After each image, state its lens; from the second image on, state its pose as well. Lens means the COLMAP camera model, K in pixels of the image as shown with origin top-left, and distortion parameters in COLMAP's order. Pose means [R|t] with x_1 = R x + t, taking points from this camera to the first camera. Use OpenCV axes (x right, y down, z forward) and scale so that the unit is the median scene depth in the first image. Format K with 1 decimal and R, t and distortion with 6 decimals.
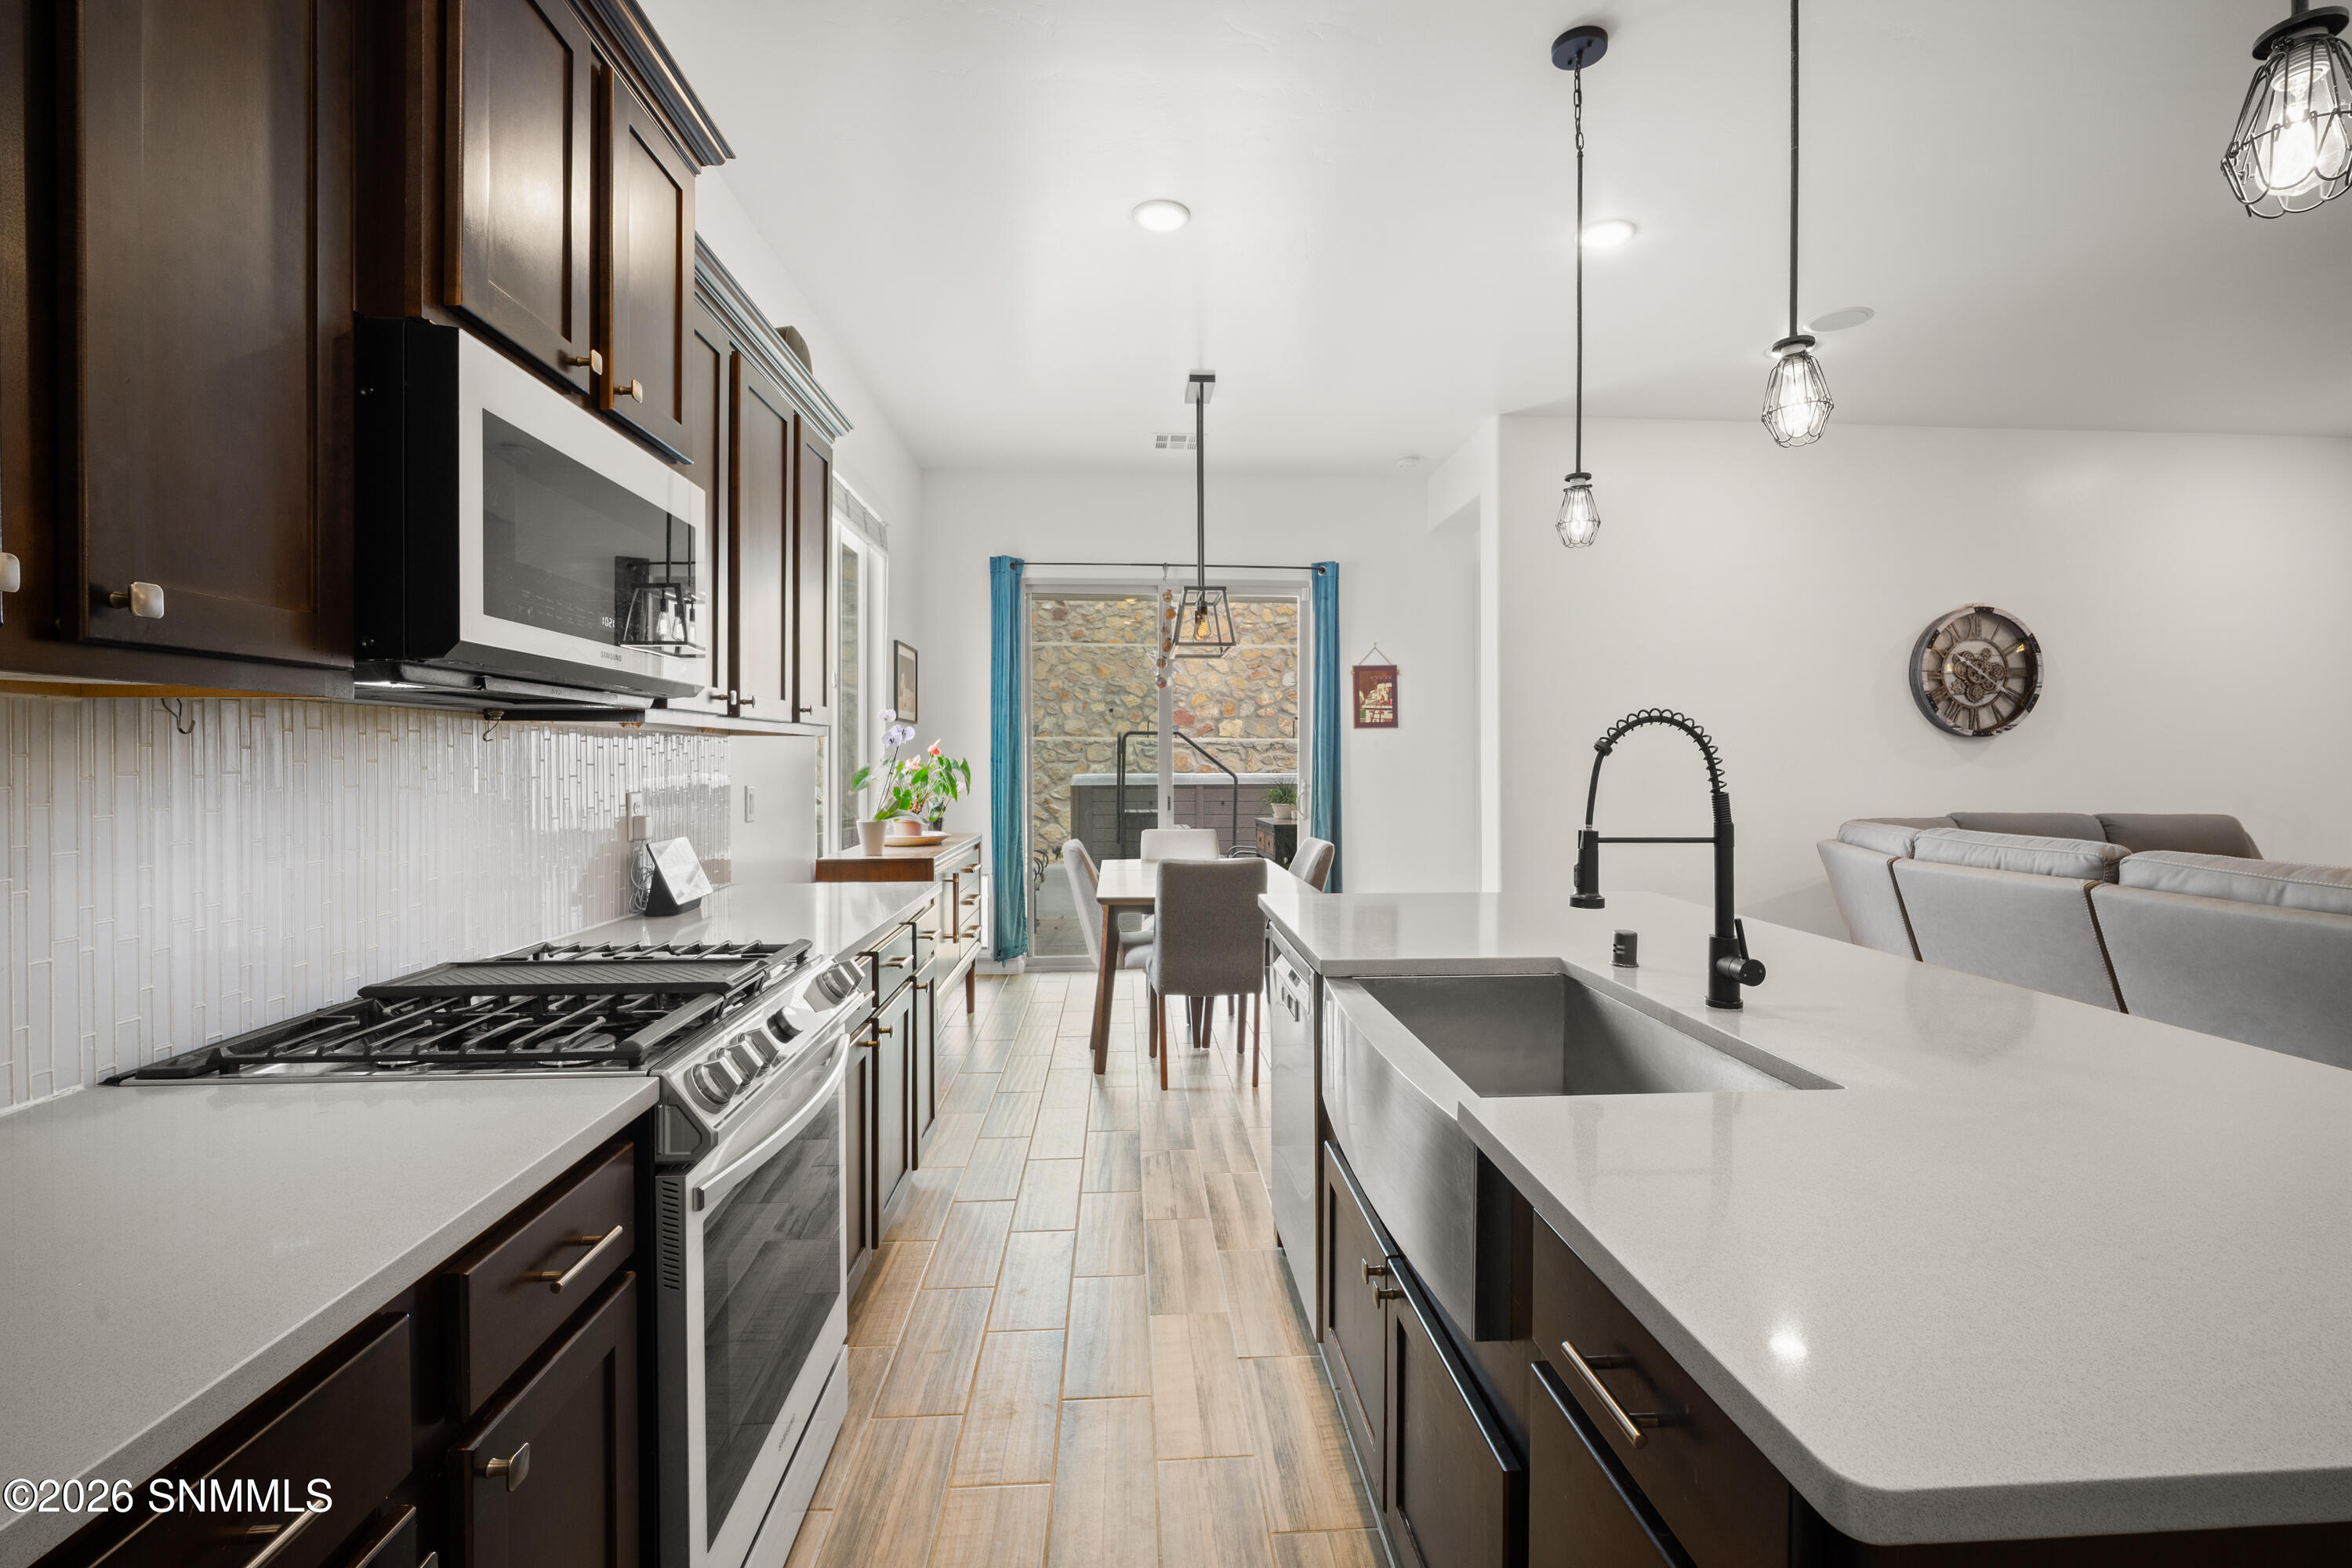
lens RADIAL K [[1038.5, 0, 1190.7], [0, 1038.5, 769.3], [0, 0, 1]] dist [-0.012419, 0.000451]
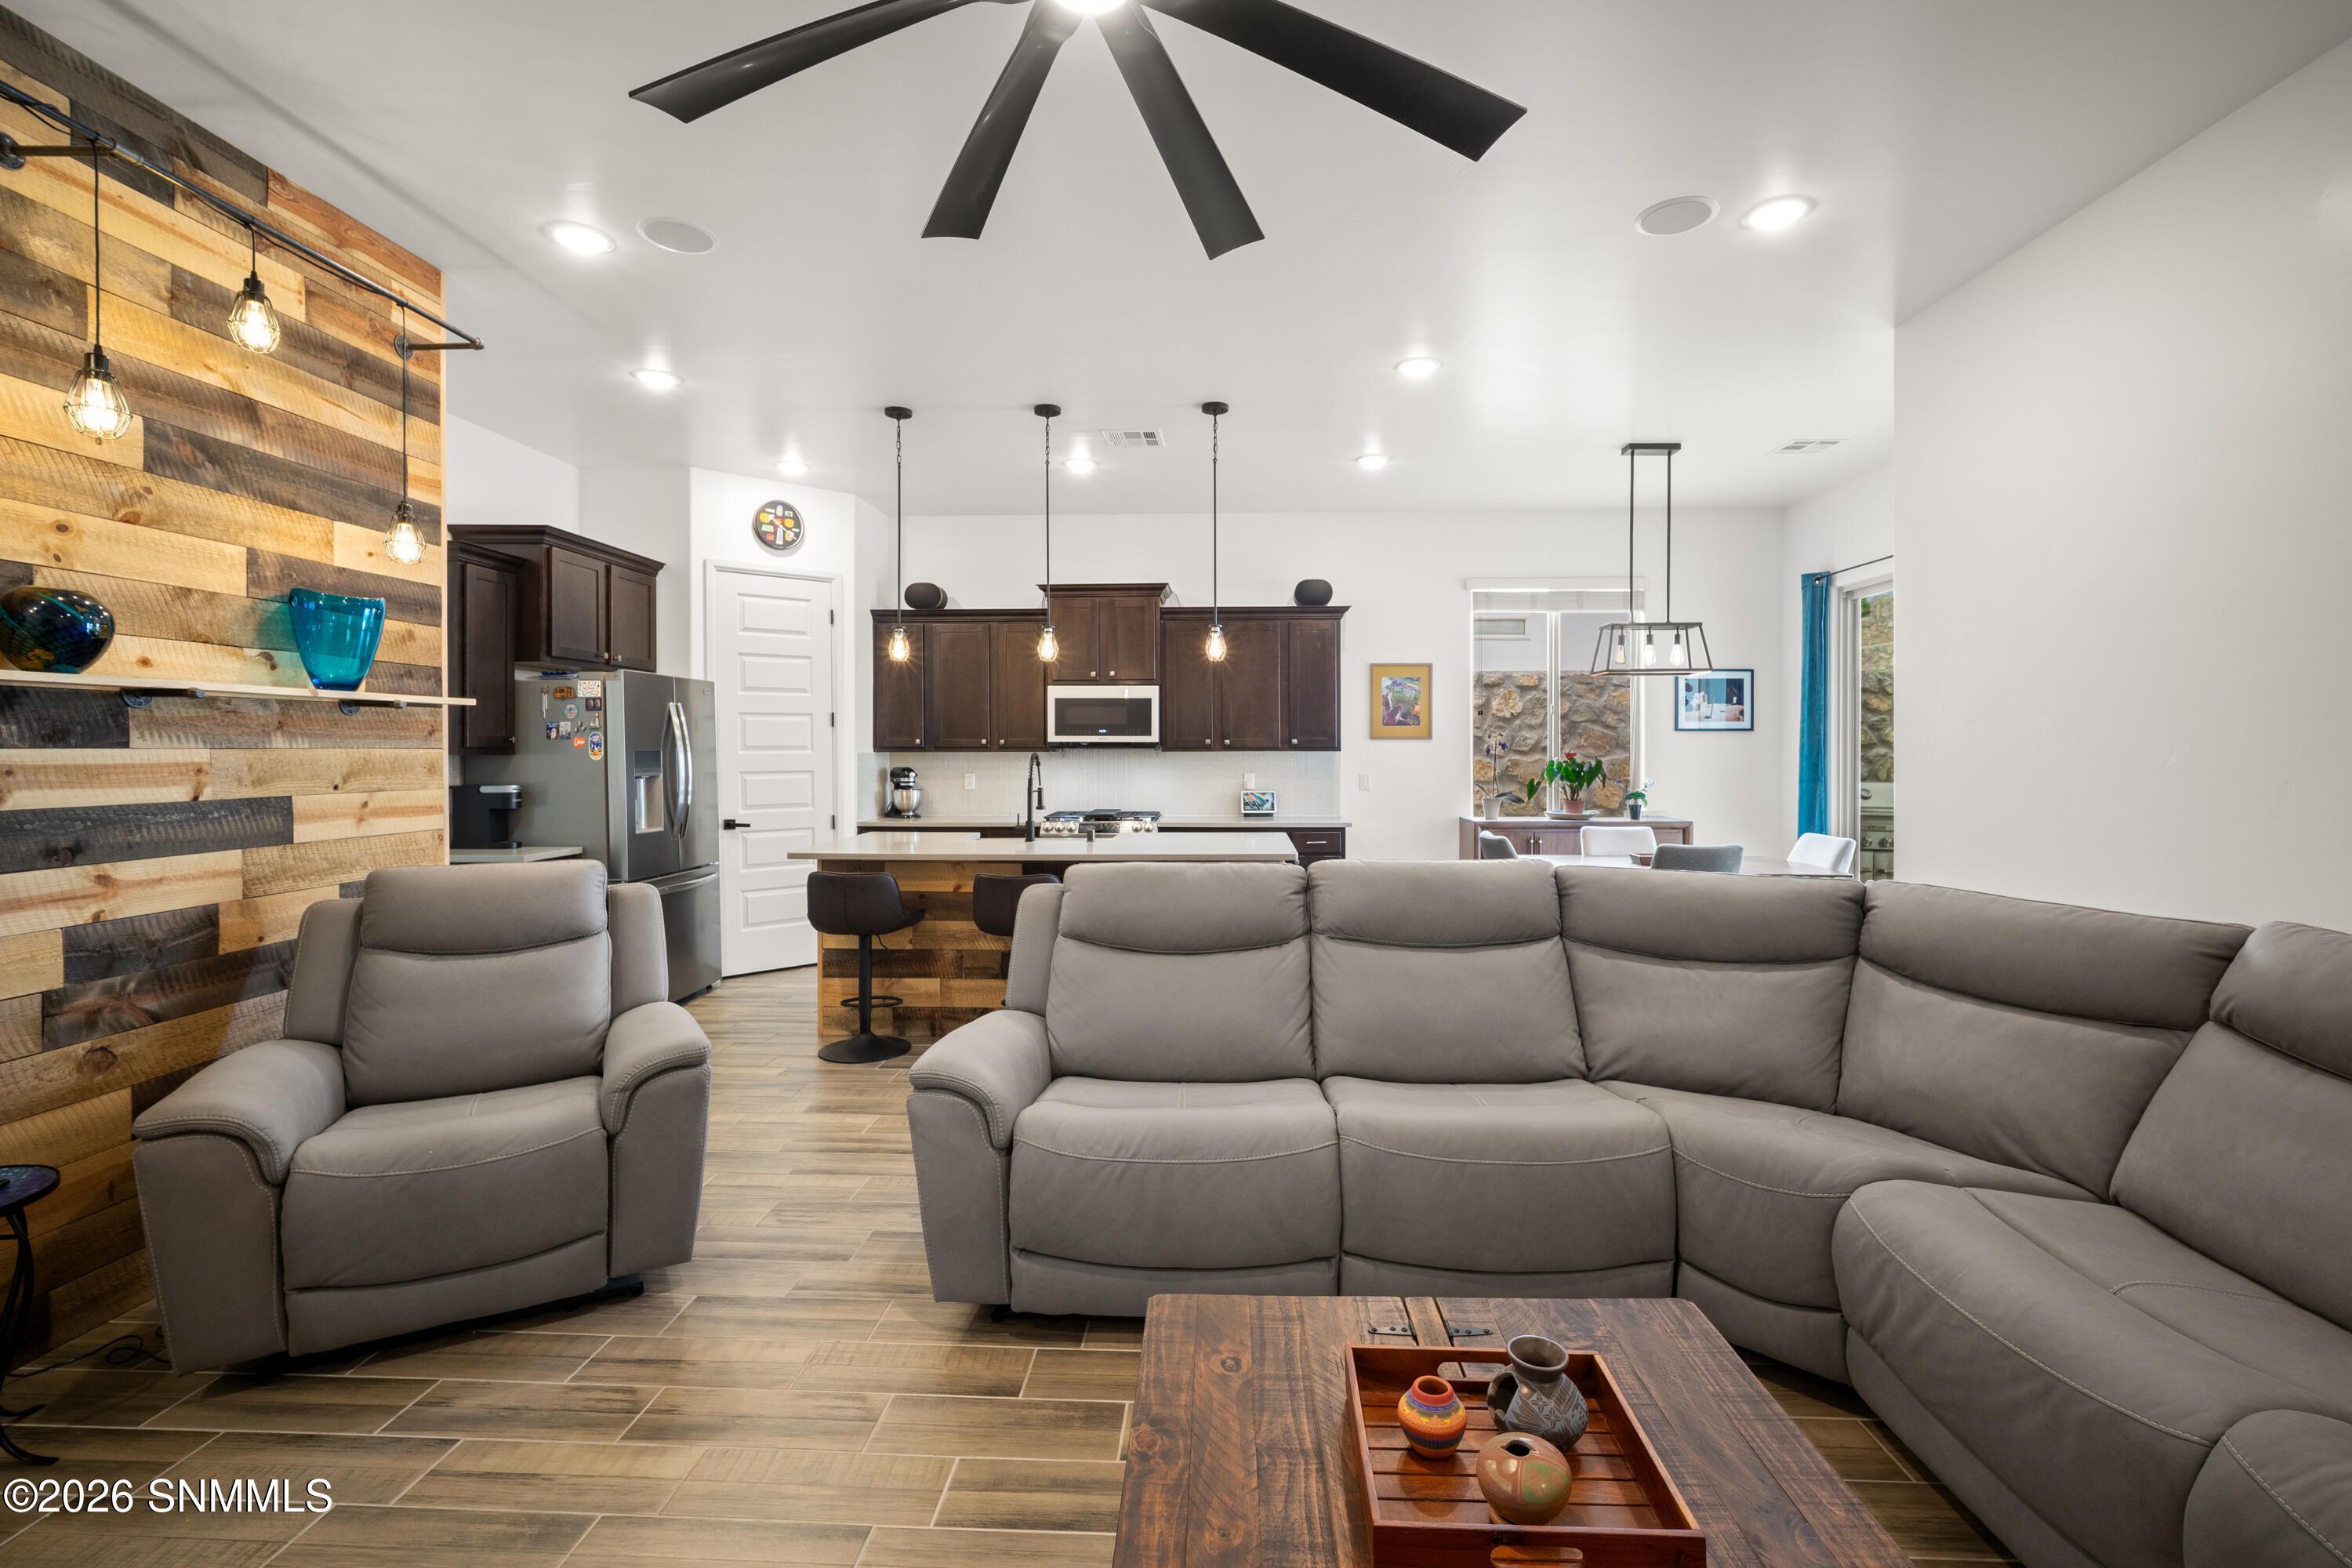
lens RADIAL K [[1032.3, 0, 1186.7], [0, 1032.3, 760.7], [0, 0, 1]] dist [-0.019510, 0.007205]
pose [[-0.115409, 0.013709, -0.993223, 1.094770], [-0.006454, 0.999873, 0.014550, -0.024553], [0.993297, 0.008089, -0.115306, 0.546178]]
